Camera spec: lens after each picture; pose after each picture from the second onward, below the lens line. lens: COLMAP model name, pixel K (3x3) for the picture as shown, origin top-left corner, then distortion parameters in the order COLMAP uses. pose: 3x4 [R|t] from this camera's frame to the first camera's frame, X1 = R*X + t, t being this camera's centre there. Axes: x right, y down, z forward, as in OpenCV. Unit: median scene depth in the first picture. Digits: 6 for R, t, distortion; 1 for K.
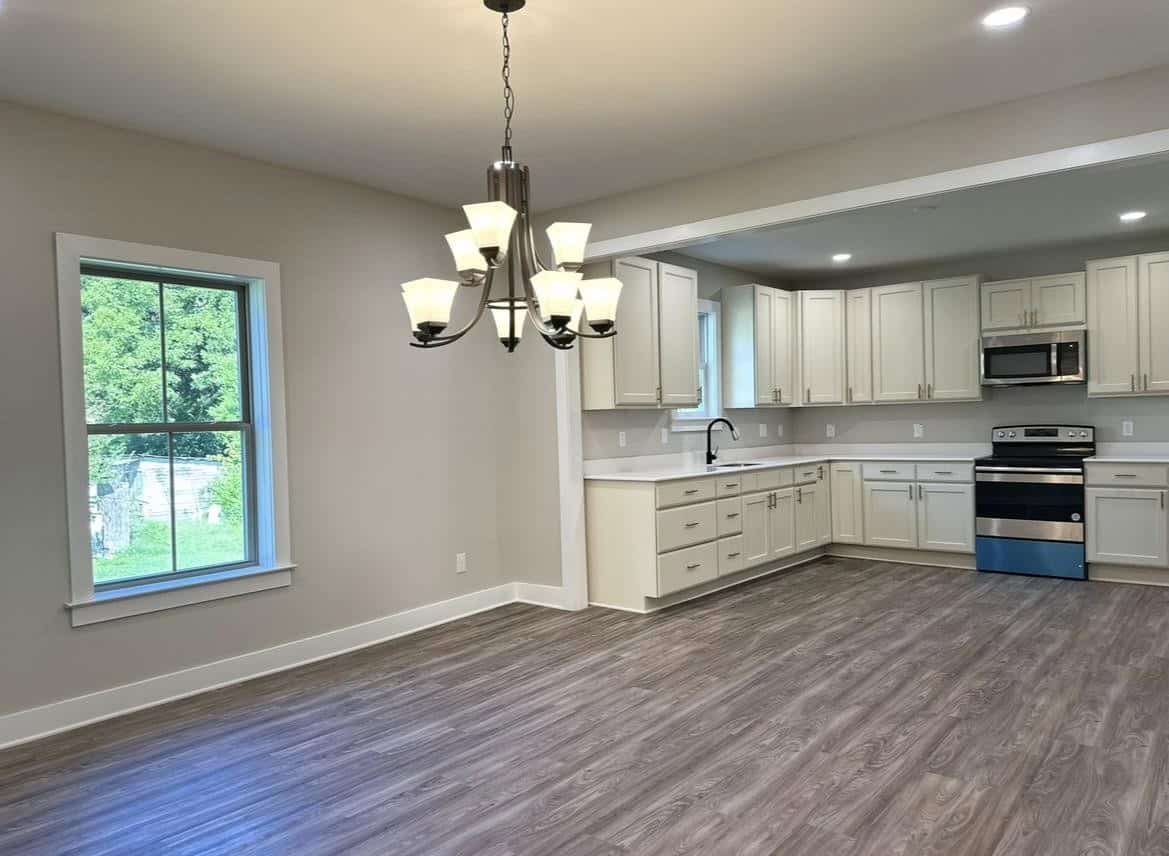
lens RADIAL K [[821.5, 0, 576.7], [0, 821.5, 434.0], [0, 0, 1]] dist [0.076844, -0.105067]
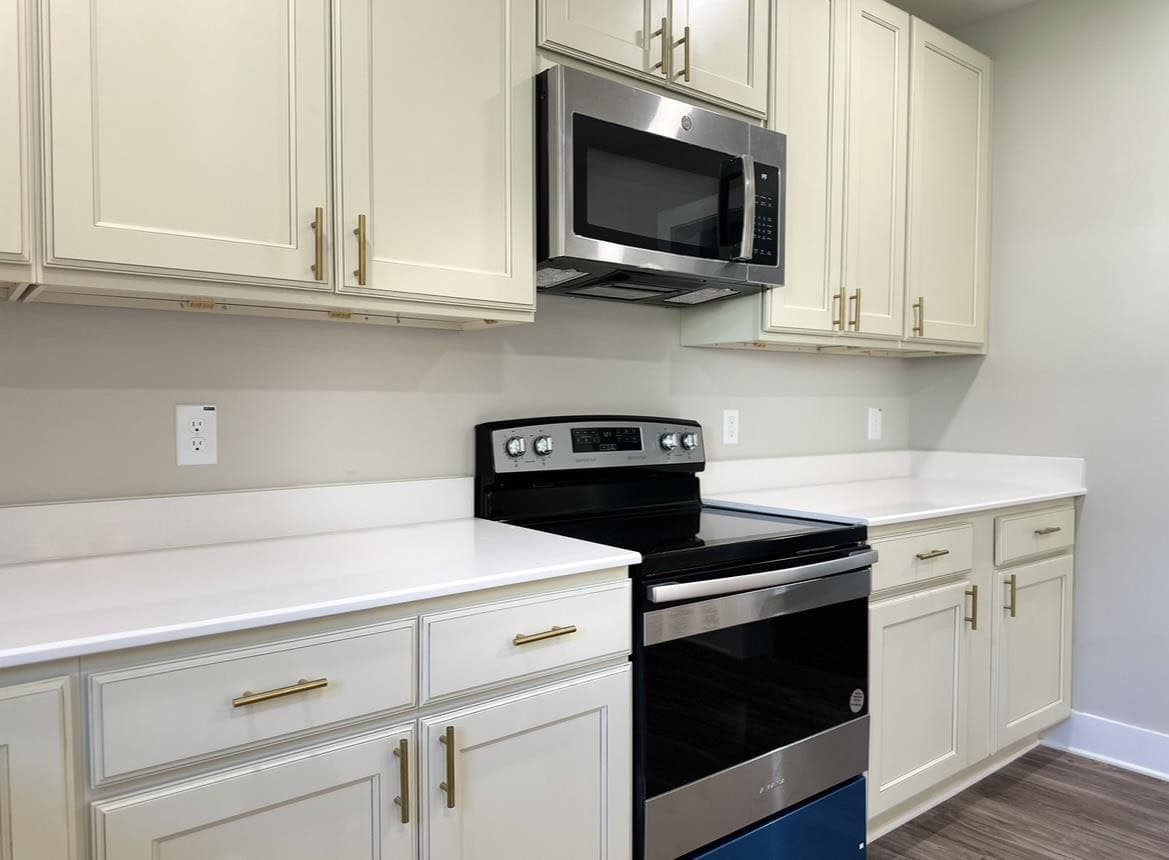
lens RADIAL K [[821.5, 0, 576.7], [0, 821.5, 436.0], [0, 0, 1]] dist [0.076844, -0.105067]
pose [[0.215602, -0.008958, 0.976440, 0.260941], [0.009895, 0.999927, 0.006988, -0.005764], [-0.976431, 0.008155, 0.215675, 1.026465]]
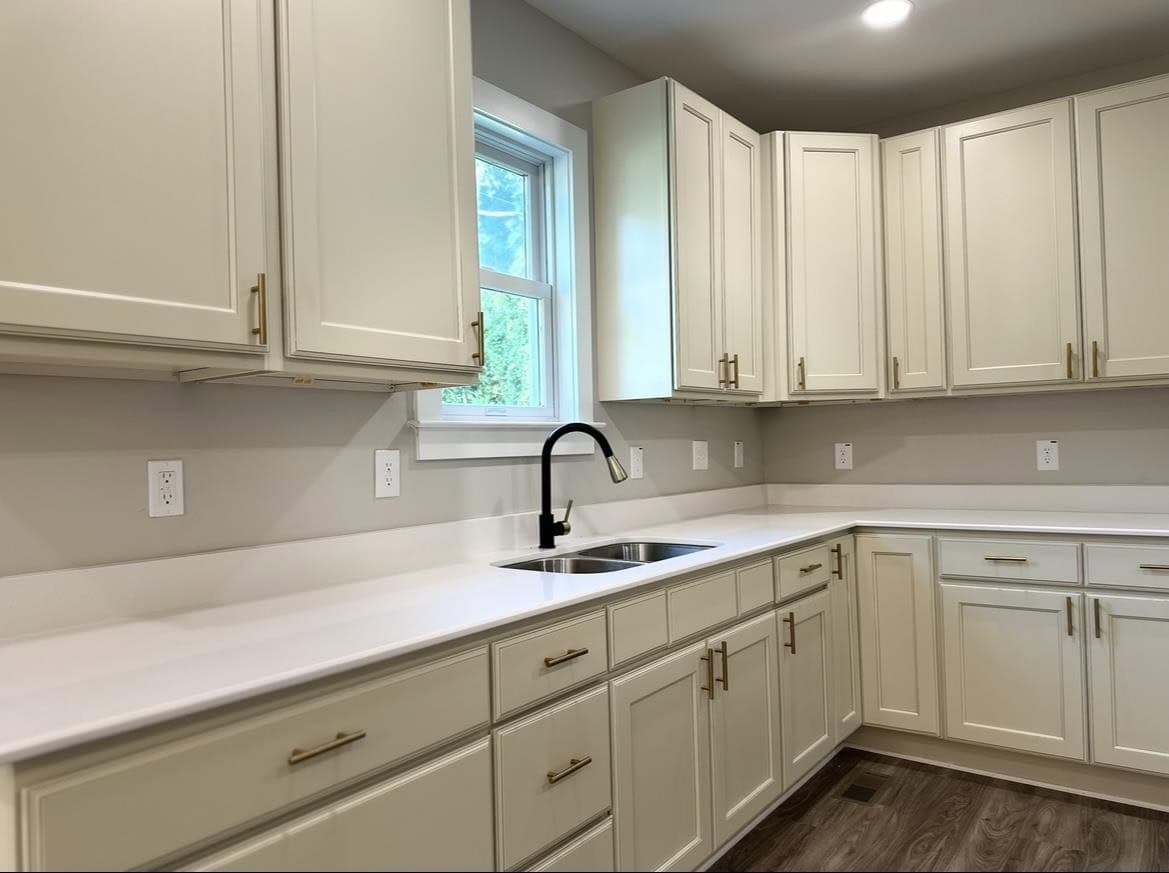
lens RADIAL K [[833.4, 0, 584.5], [0, 833.4, 436.5], [0, 0, 1]] dist [0.079489, -0.116822]
pose [[0.998037, -0.000273, 0.062623, 0.169095], [0.002079, 0.999584, -0.028765, -0.002531], [-0.062590, 0.028839, 0.997623, 0.688385]]
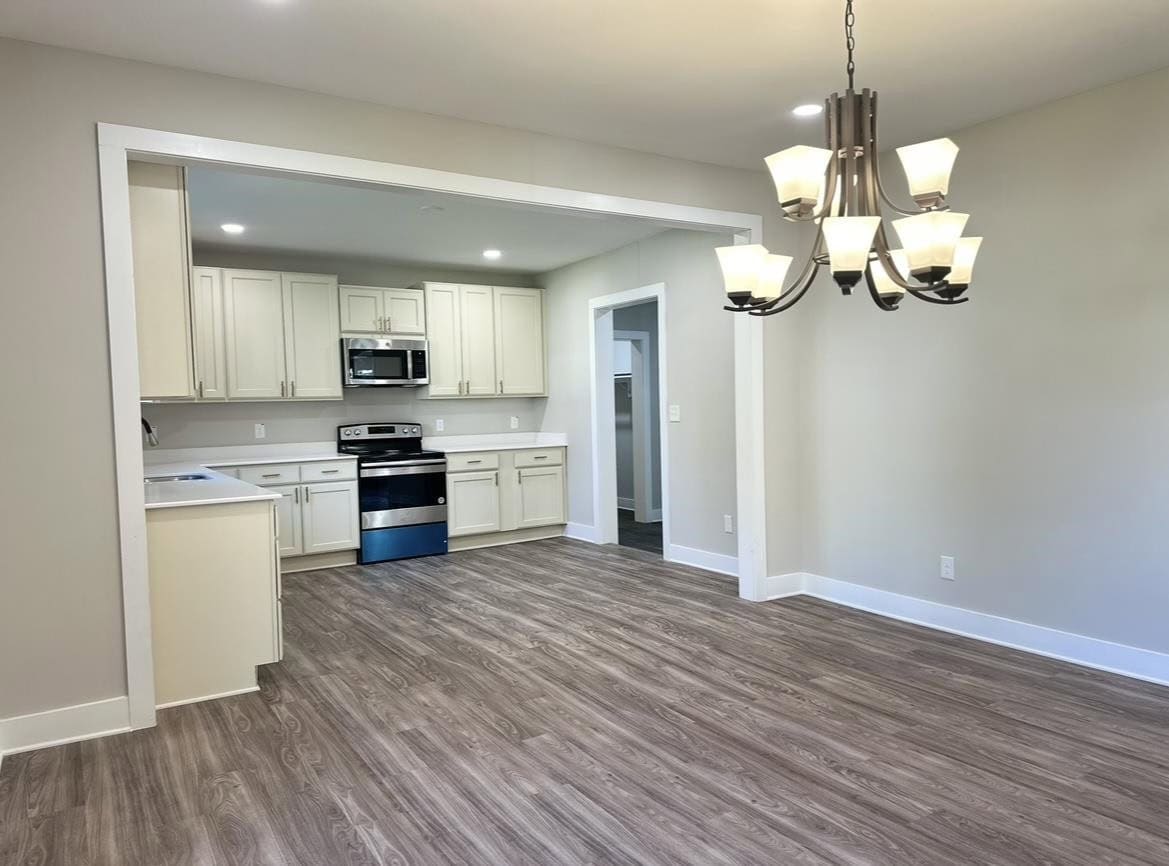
lens RADIAL K [[822.4, 0, 584.5], [0, 822.4, 433.0], [0, 0, 1]] dist [0.203760, -0.379647]
pose [[0.316680, -0.018131, 0.948359, -0.435263], [0.031519, 0.999466, 0.008583, 0.001662], [-0.948009, 0.027173, 0.317083, 0.432948]]
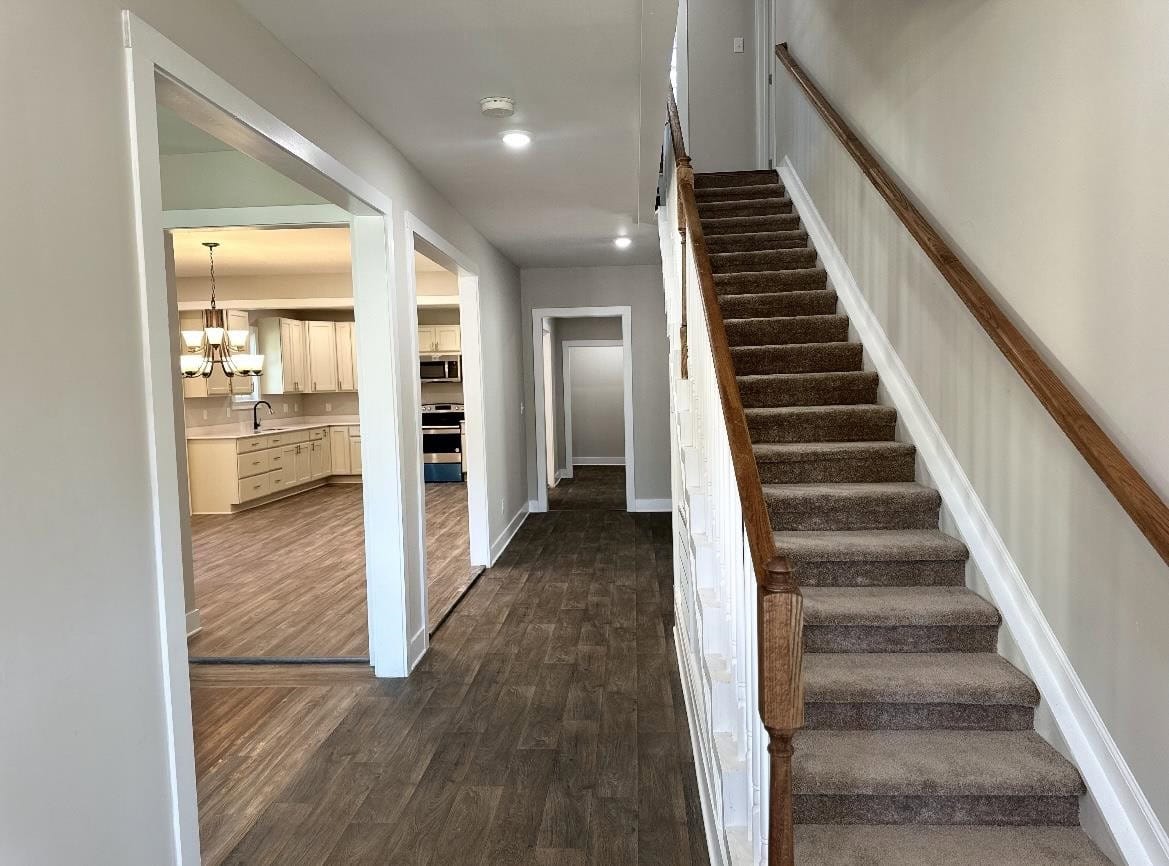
lens RADIAL K [[822.4, 0, 584.5], [0, 822.4, 433.0], [0, 0, 1]] dist [0.203760, -0.379647]
pose [[0.814191, -0.031816, 0.579724, -0.293126], [0.013355, 0.999259, 0.036086, -0.007956], [-0.580443, -0.021639, 0.814013, -0.776160]]
